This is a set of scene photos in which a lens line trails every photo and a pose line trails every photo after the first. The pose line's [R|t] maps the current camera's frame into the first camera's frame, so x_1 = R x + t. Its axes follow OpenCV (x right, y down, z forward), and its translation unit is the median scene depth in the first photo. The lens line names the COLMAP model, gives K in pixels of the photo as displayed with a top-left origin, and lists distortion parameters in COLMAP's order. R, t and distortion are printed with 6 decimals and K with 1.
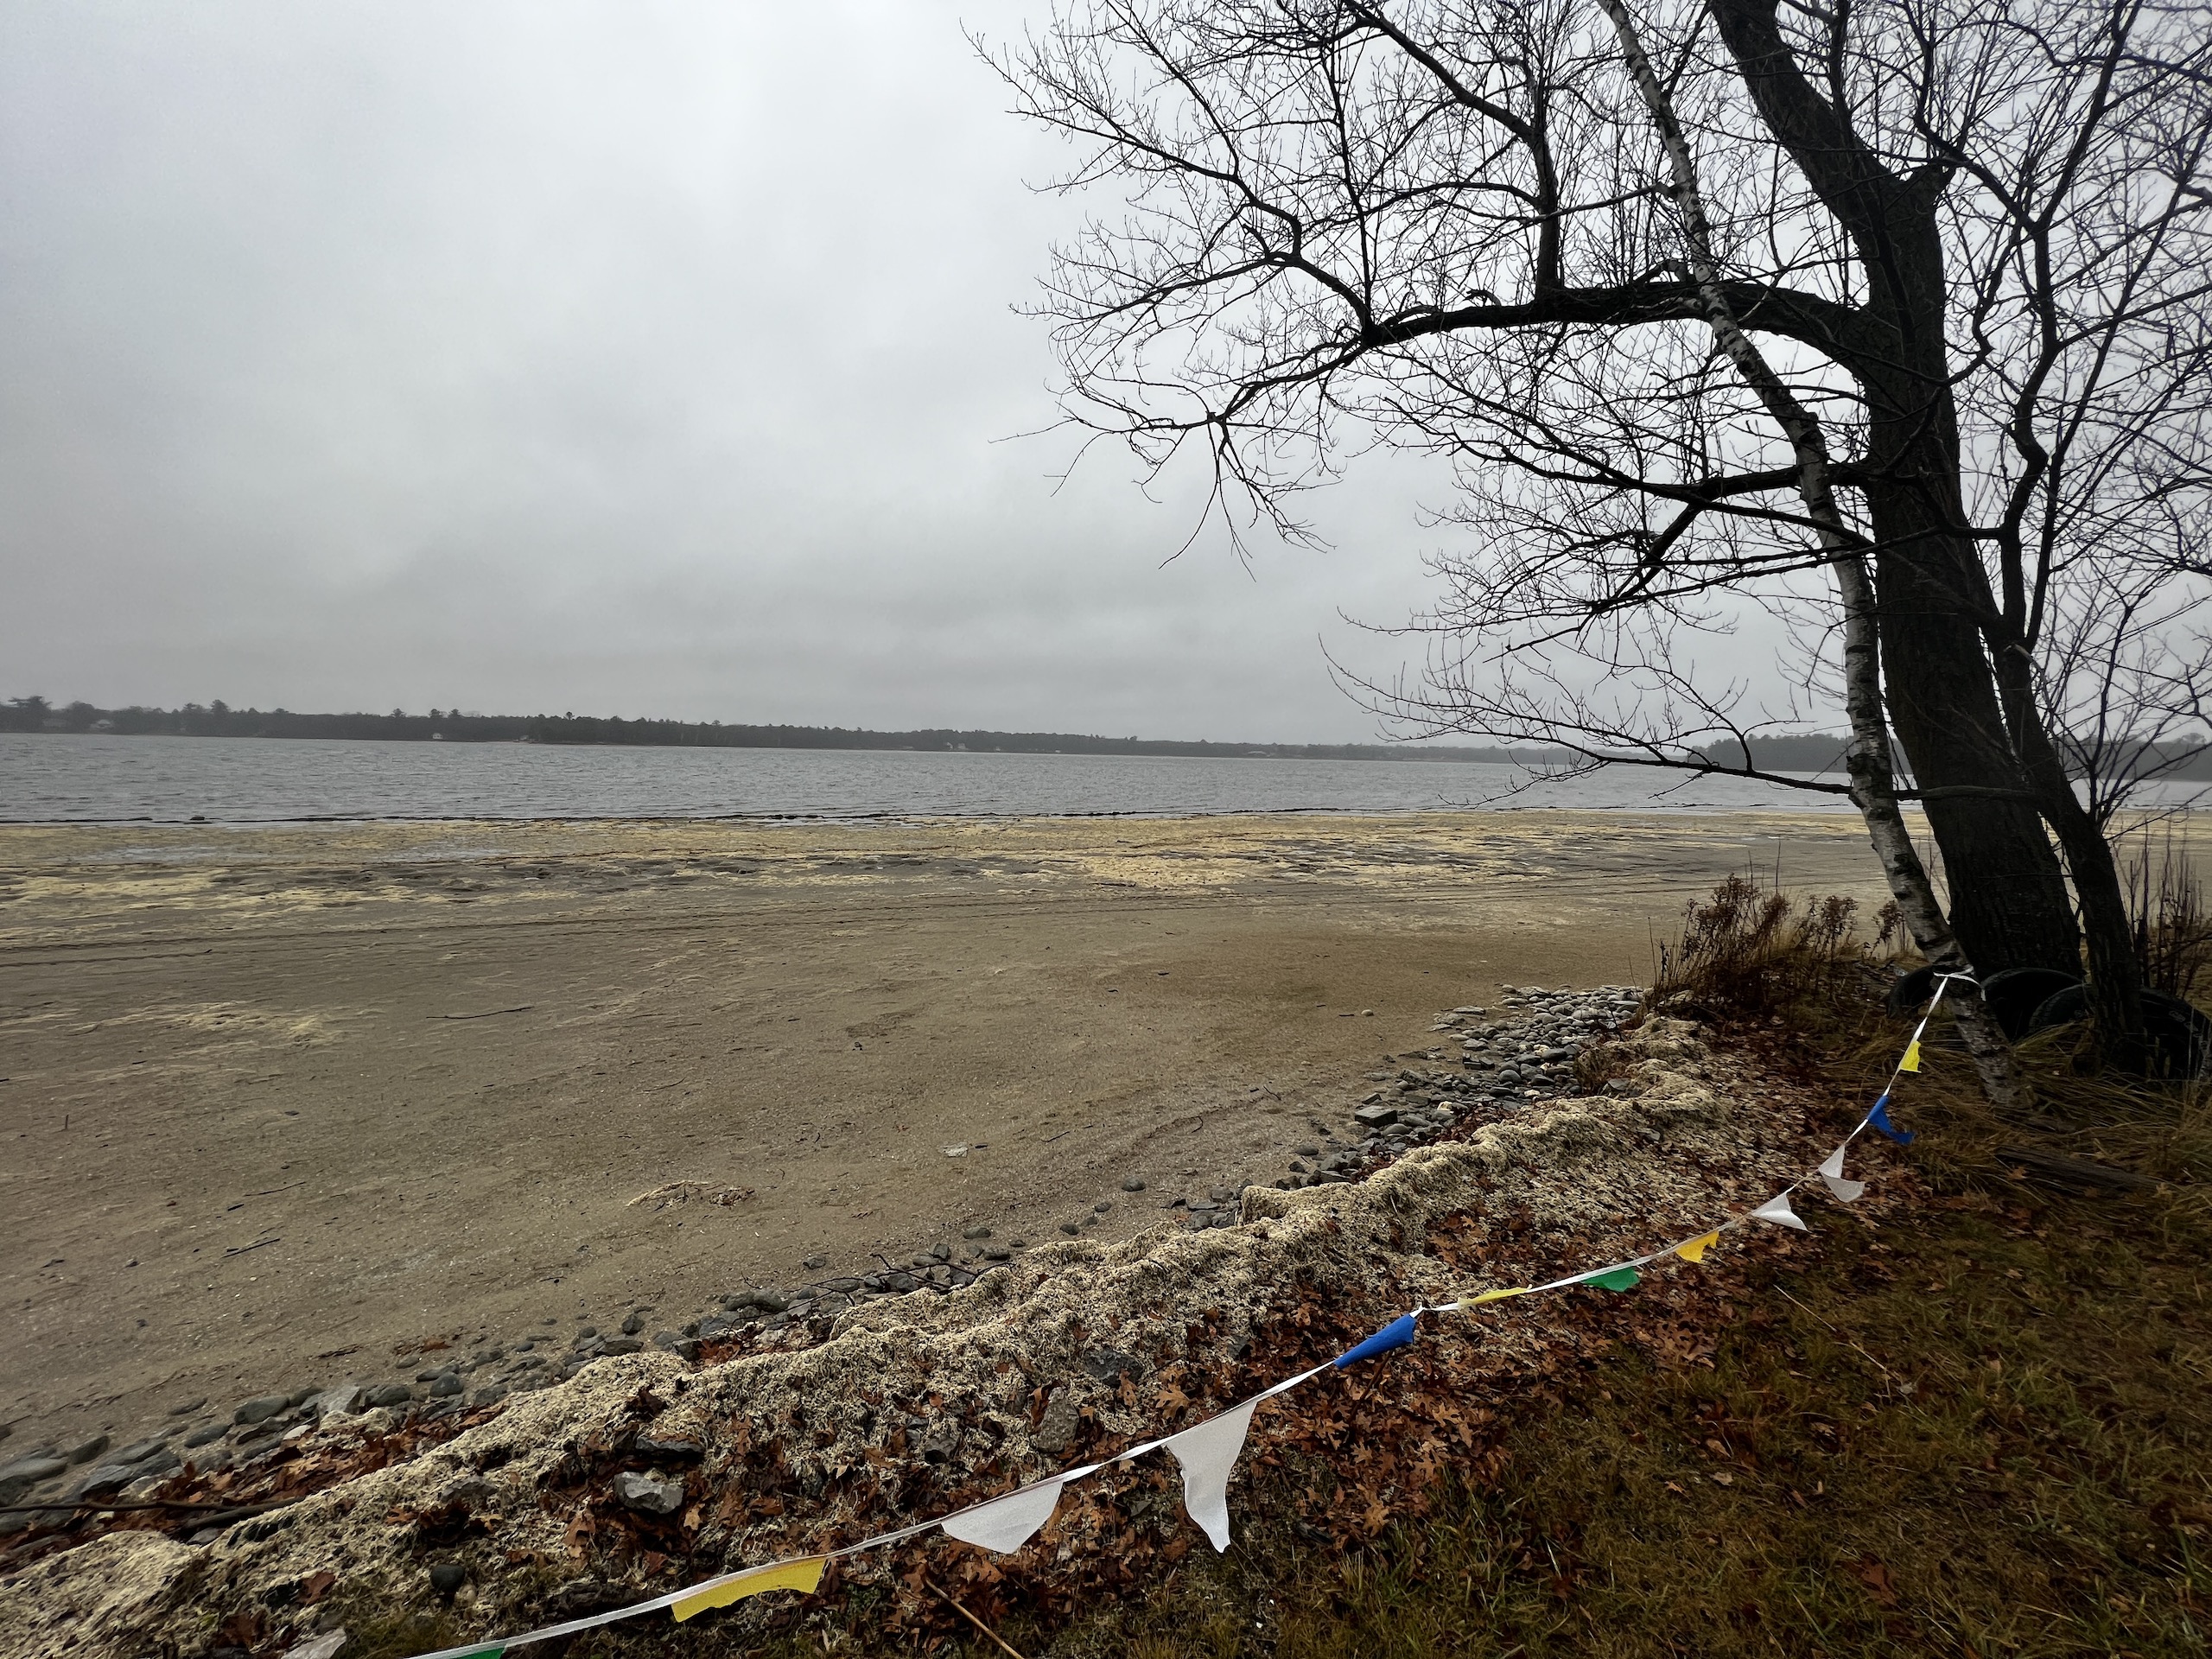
lens RADIAL K [[879.0, 0, 1098.4], [0, 879.0, 818.6], [0, 0, 1]] dist [-0.001347, 0.000079]
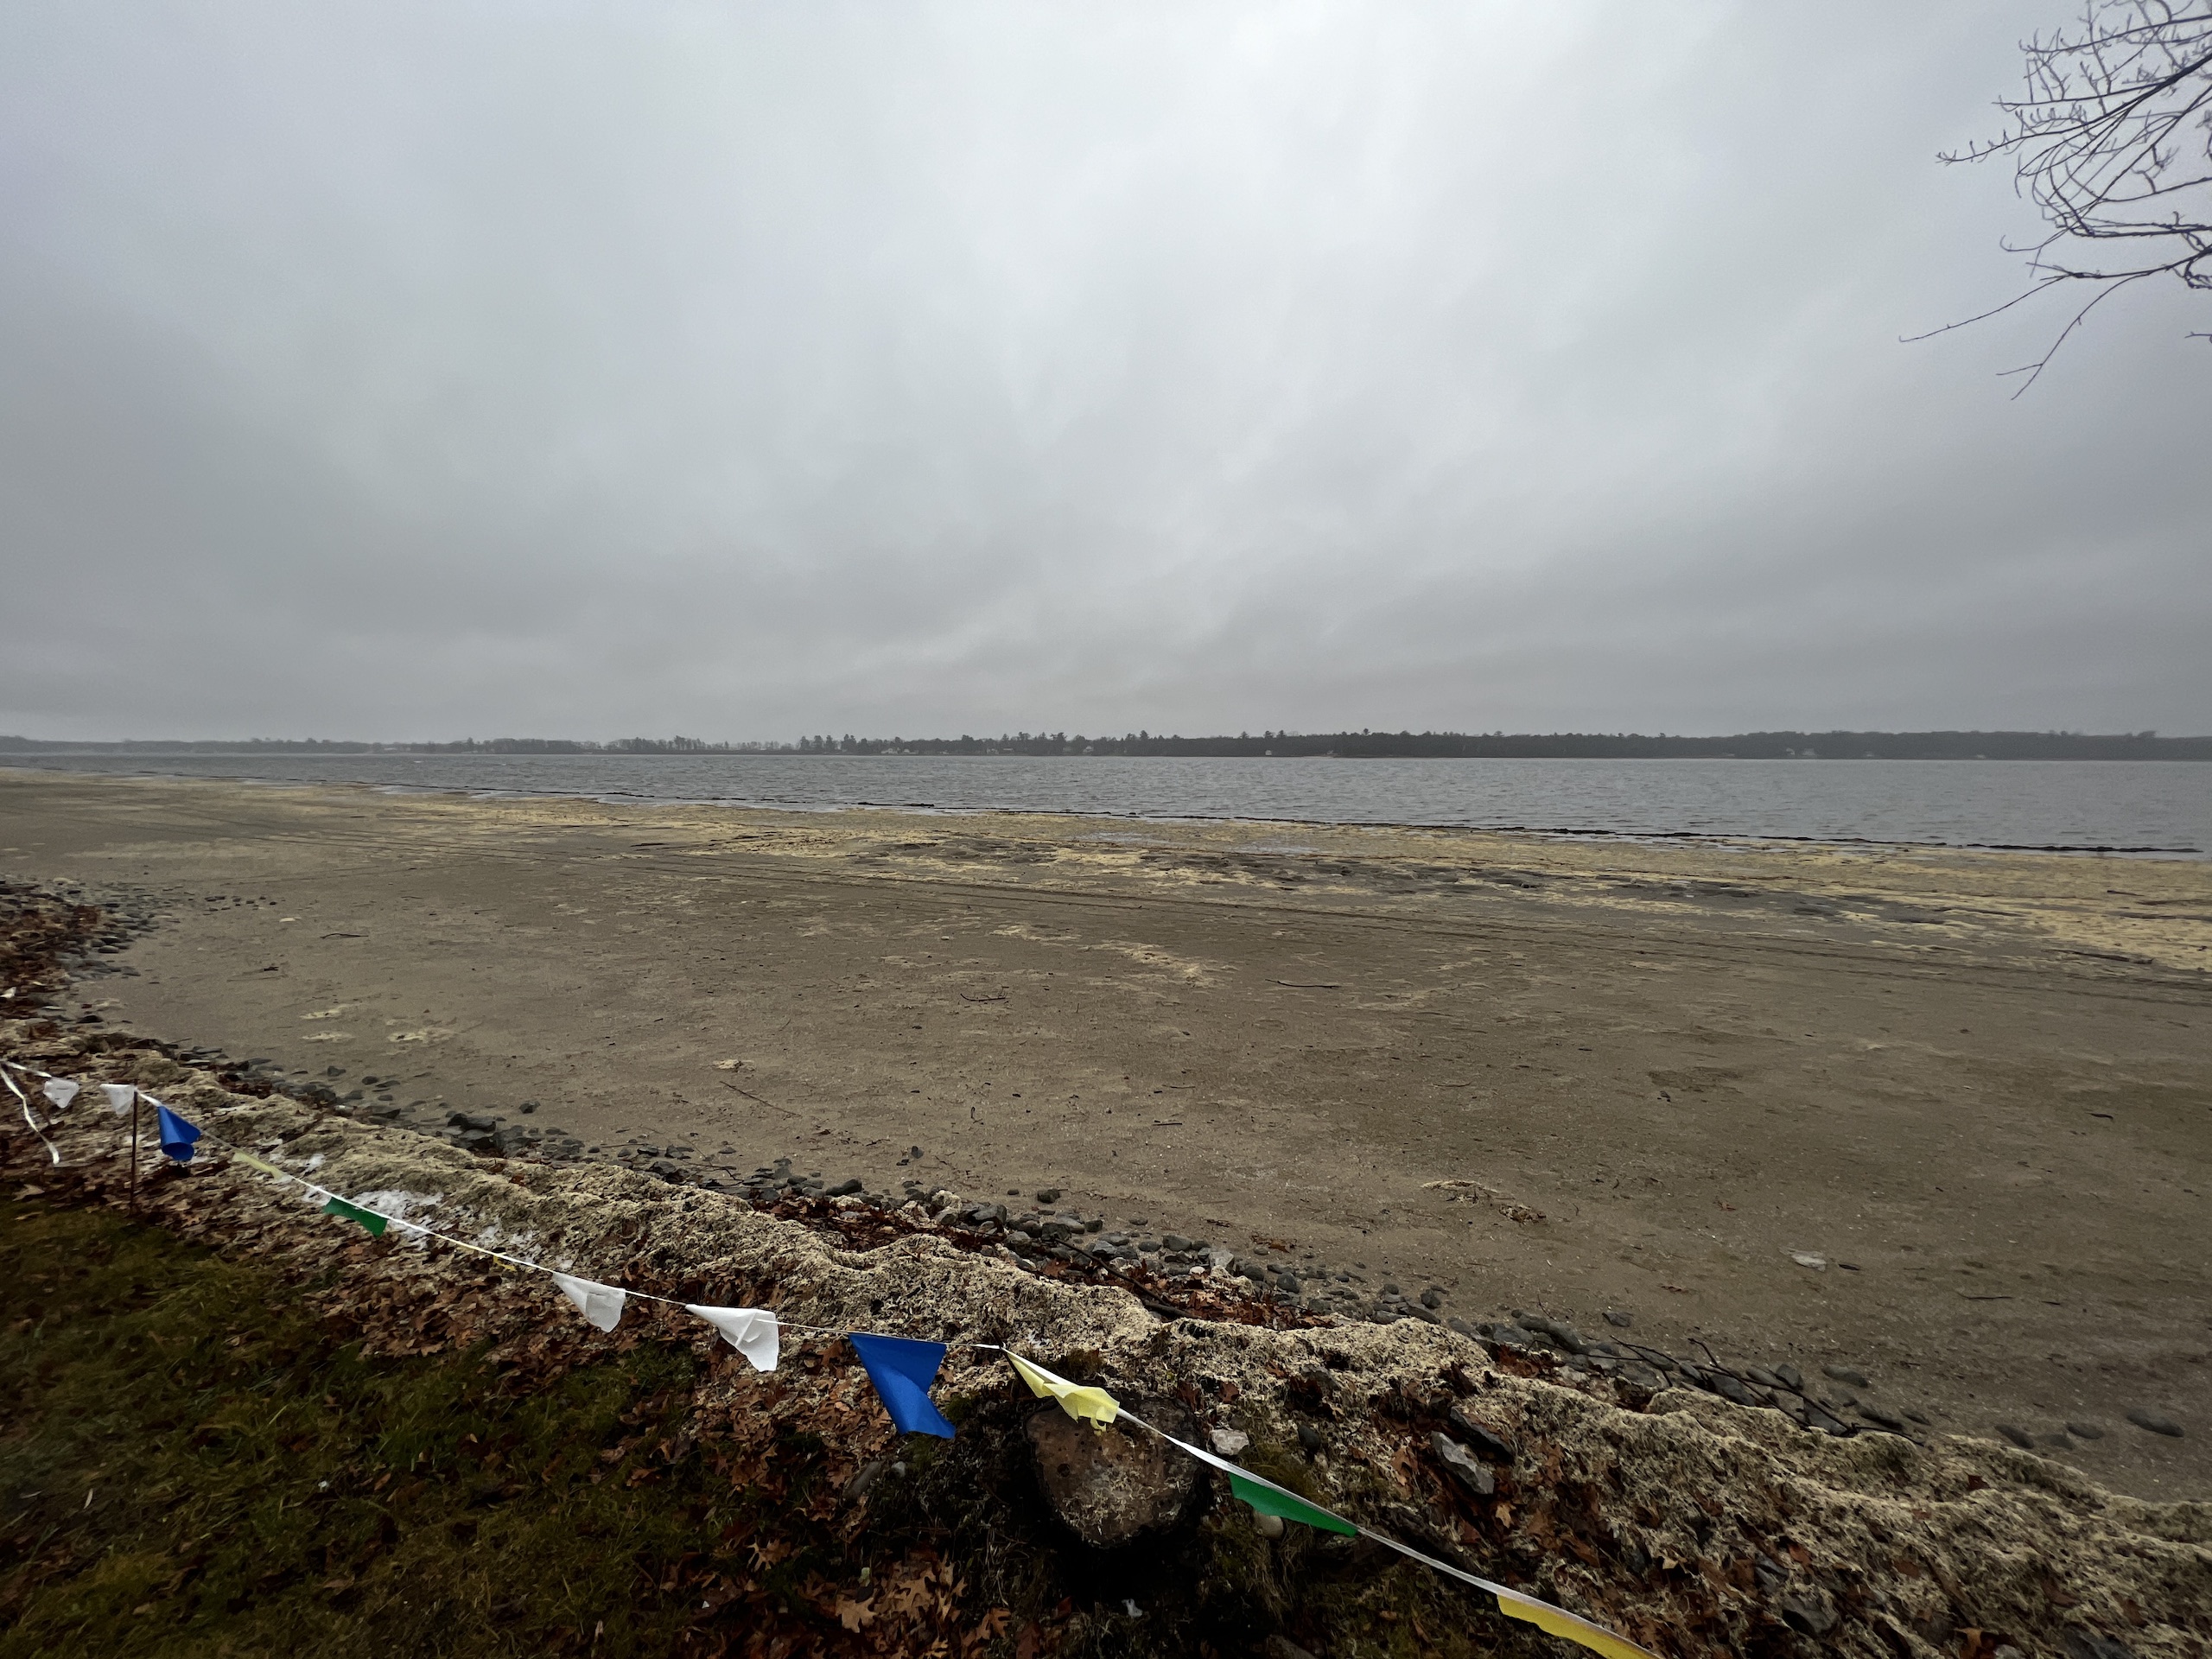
lens RADIAL K [[879.0, 0, 1101.6], [0, 879.0, 820.4], [0, 0, 1]] dist [-0.001347, 0.000079]
pose [[0.674321, 0.036597, -0.737531, -0.014418], [-0.044364, 0.998975, 0.009007, 0.000439], [0.737105, 0.026646, 0.675253, -0.015311]]
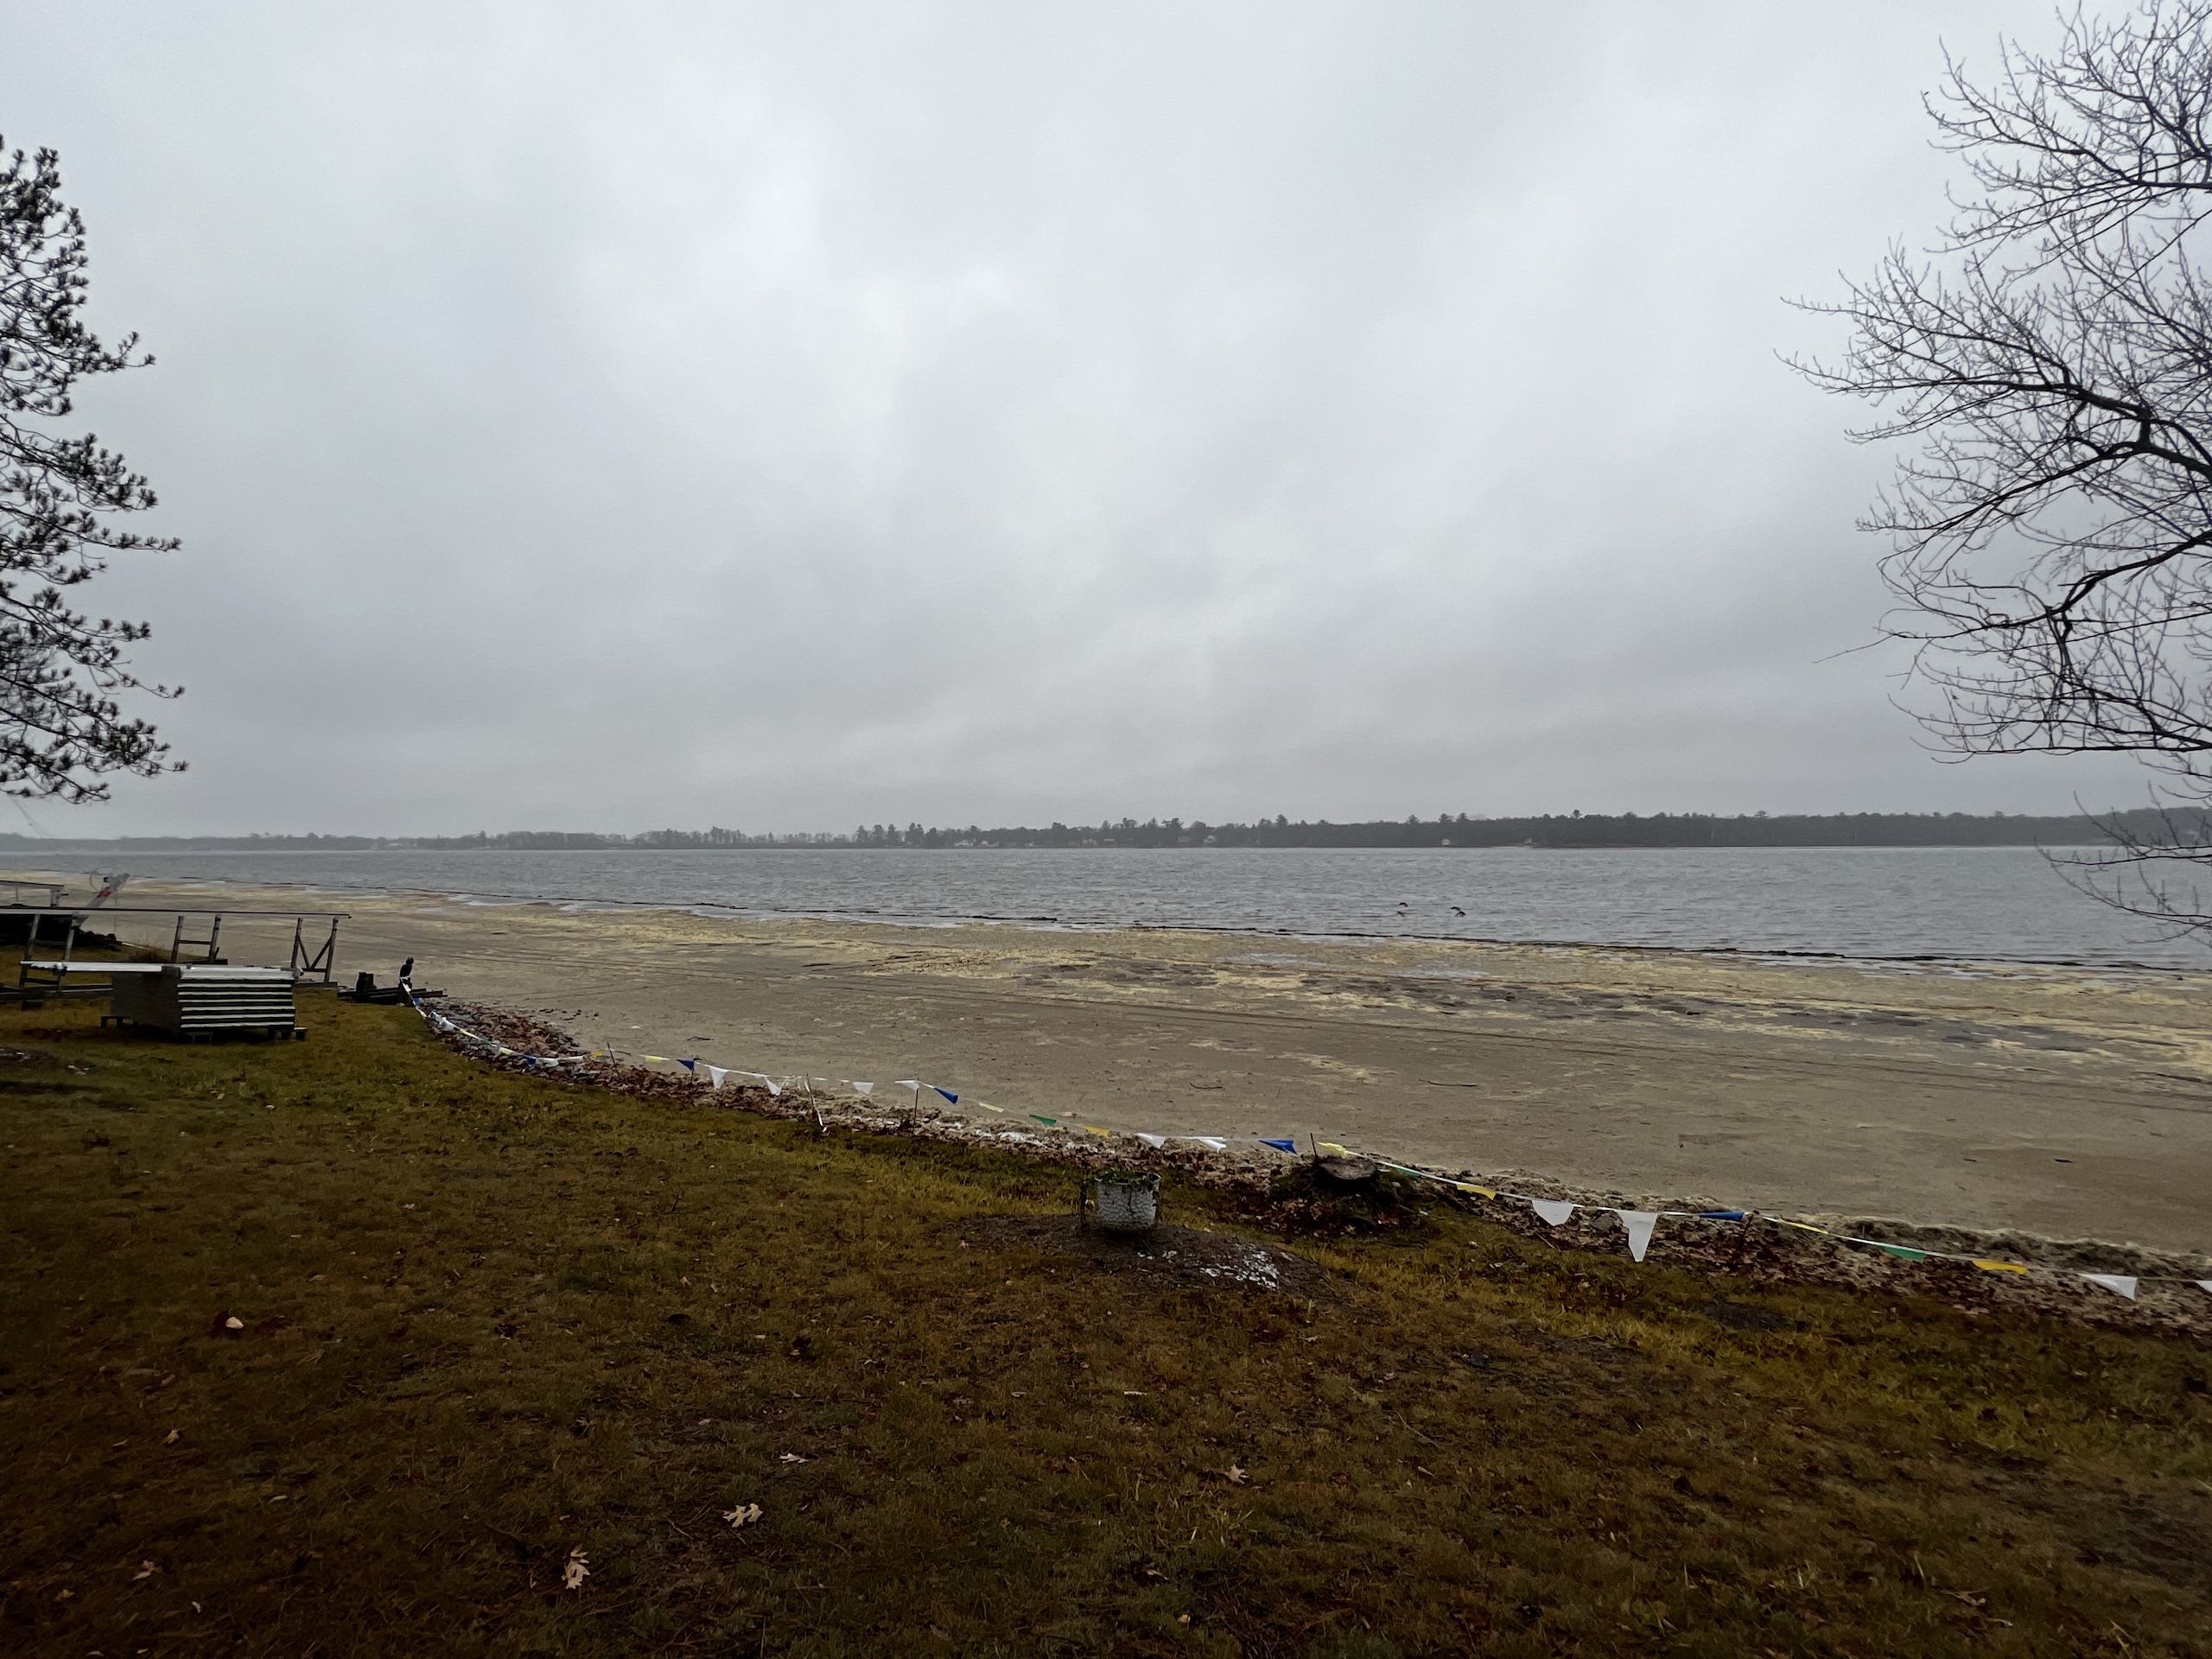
lens RADIAL K [[1116.9, 0, 1091.4], [0, 1116.9, 828.7], [0, 0, 1]] dist [-0.000017, -0.002152]
pose [[0.580467, -0.035228, -0.813522, 0.580922], [-0.044495, 0.996199, -0.074887, -0.053887], [0.813068, 0.079667, 0.576693, -0.721241]]
